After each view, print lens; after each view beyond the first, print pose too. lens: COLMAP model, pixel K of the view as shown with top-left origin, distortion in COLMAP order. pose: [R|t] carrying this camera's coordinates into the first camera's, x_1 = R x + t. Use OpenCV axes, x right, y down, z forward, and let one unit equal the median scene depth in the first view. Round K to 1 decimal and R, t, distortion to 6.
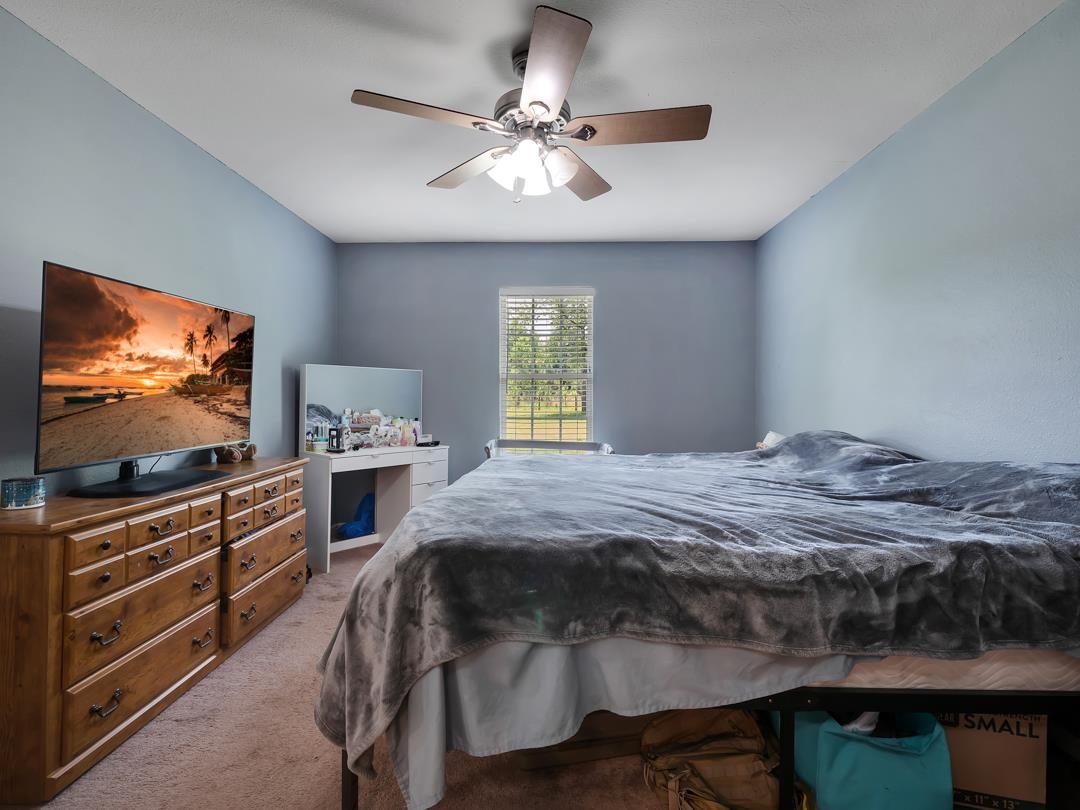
lens RADIAL K [[545.3, 0, 540.0], [0, 545.3, 405.0], [0, 0, 1]] dist [-0.014488, 0.000556]
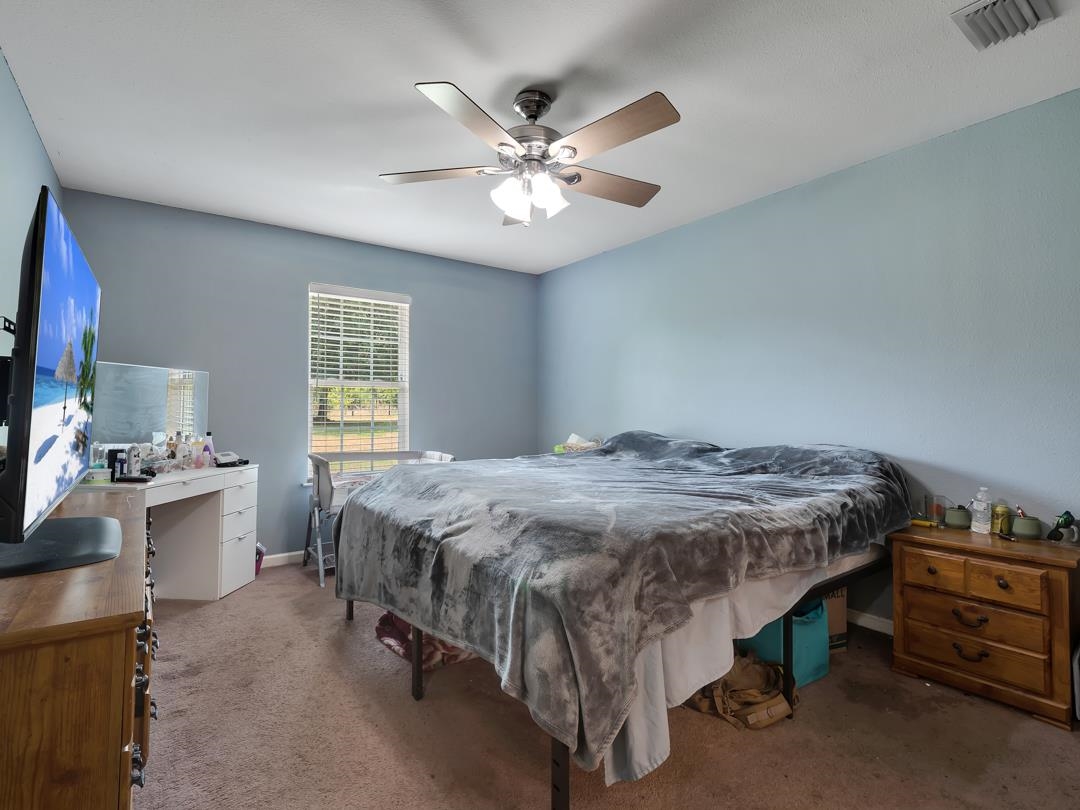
lens RADIAL K [[545.3, 0, 540.0], [0, 545.3, 405.0], [0, 0, 1]] dist [-0.014488, 0.000556]
pose [[0.783291, -0.002188, 0.621652, -0.362909], [0.009401, 0.999921, -0.008326, -0.005548], [-0.621584, 0.012366, 0.783250, 0.075907]]
